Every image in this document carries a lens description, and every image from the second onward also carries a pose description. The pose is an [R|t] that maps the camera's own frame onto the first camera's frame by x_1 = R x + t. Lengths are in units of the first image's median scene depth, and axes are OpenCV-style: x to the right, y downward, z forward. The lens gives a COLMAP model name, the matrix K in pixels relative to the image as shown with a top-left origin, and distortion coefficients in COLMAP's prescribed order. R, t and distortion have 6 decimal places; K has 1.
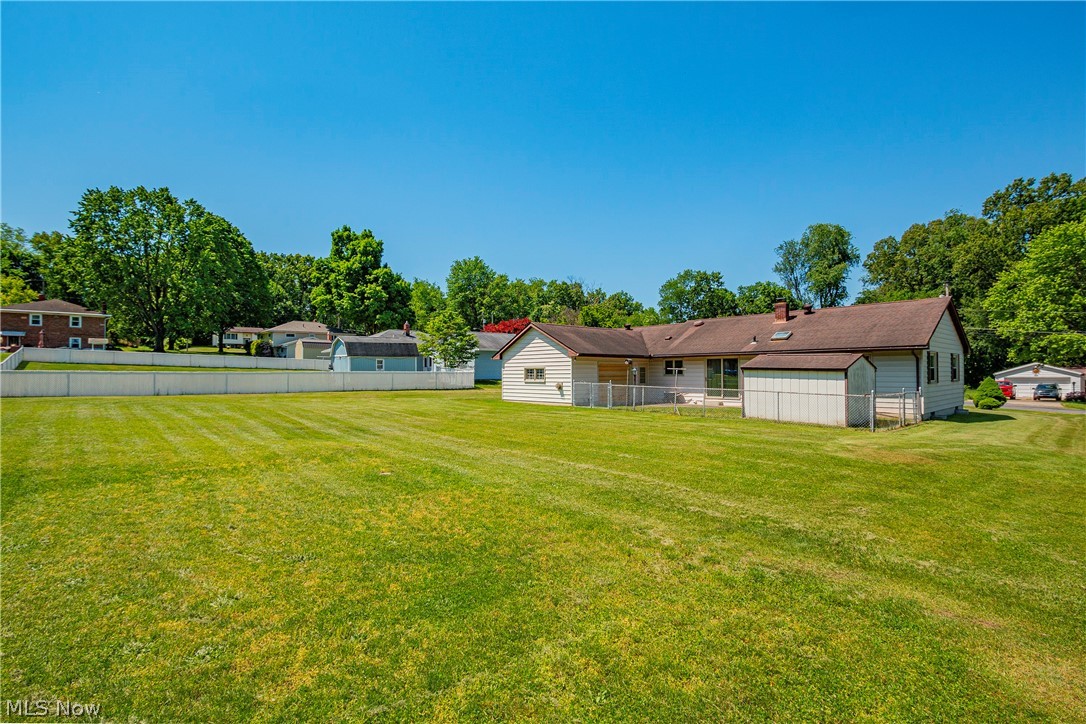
lens RADIAL K [[539.2, 0, 551.7], [0, 539.2, 357.4], [0, 0, 1]] dist [-0.016365, 0.000431]
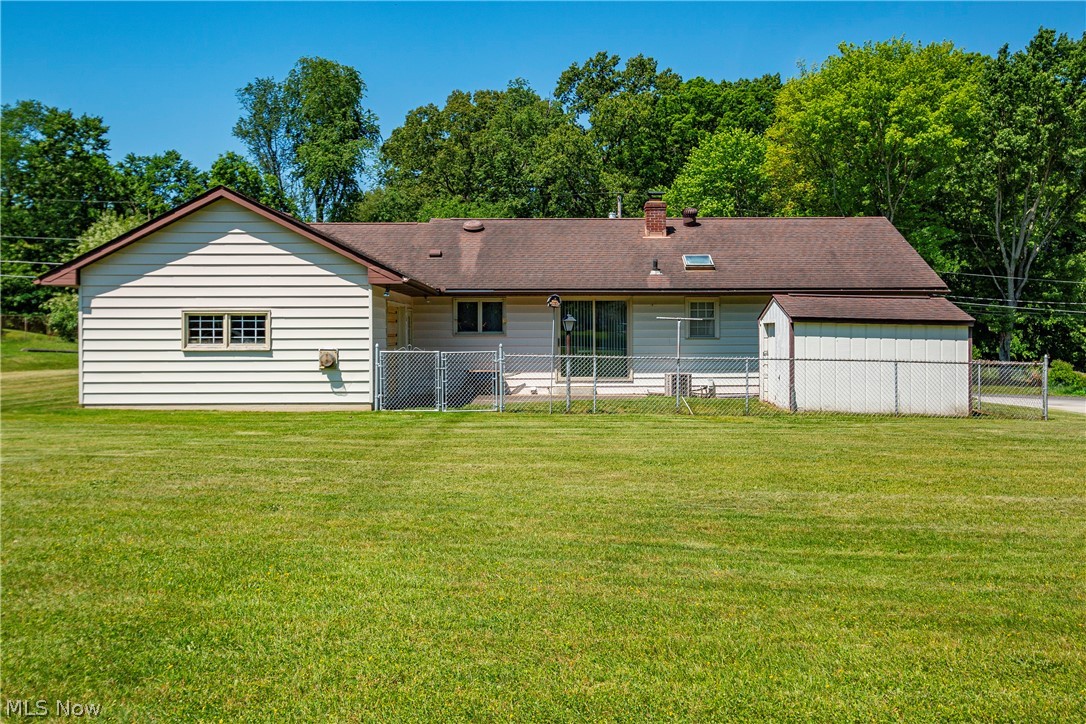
lens RADIAL K [[1036.1, 0, 543.0], [0, 1036.1, 362.0], [0, 0, 1]] dist [0.012055, 0.004546]
pose [[0.645289, -0.016229, 0.763766, -0.406346], [-0.024152, 0.998841, 0.041630, 0.018045], [-0.763557, -0.045310, 0.644149, 0.371593]]
